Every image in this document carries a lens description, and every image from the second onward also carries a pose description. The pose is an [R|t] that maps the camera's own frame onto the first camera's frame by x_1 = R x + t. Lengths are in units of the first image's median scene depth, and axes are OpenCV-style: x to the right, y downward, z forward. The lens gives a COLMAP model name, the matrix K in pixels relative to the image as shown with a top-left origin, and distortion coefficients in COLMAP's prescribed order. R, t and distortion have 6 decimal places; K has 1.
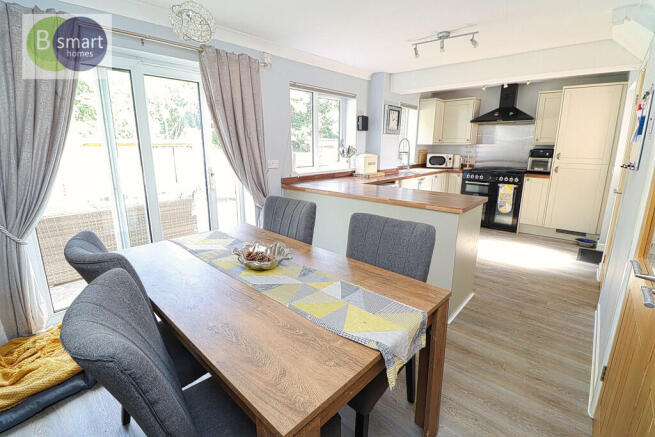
lens RADIAL K [[301.0, 0, 327.5], [0, 301.0, 218.5], [0, 0, 1]] dist [-0.001948, -0.000180]
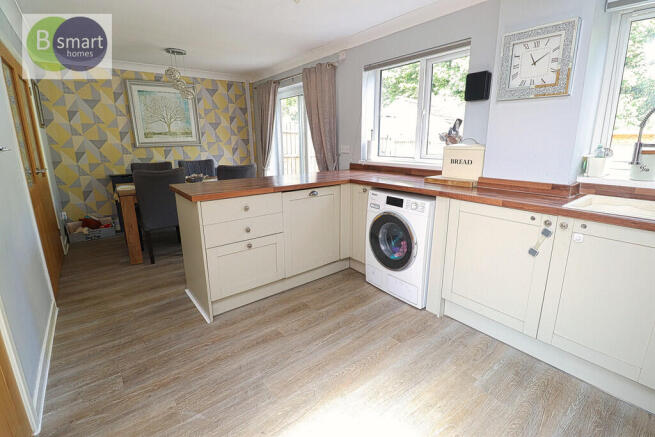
lens RADIAL K [[301.5, 0, 329.3], [0, 301.5, 208.6], [0, 0, 1]] dist [0.000809, 0.000159]
pose [[-0.155320, 0.226848, -0.961465, 0.988847], [-0.222536, 0.940226, 0.257786, -0.257350], [0.962473, 0.254000, -0.095554, 1.151336]]
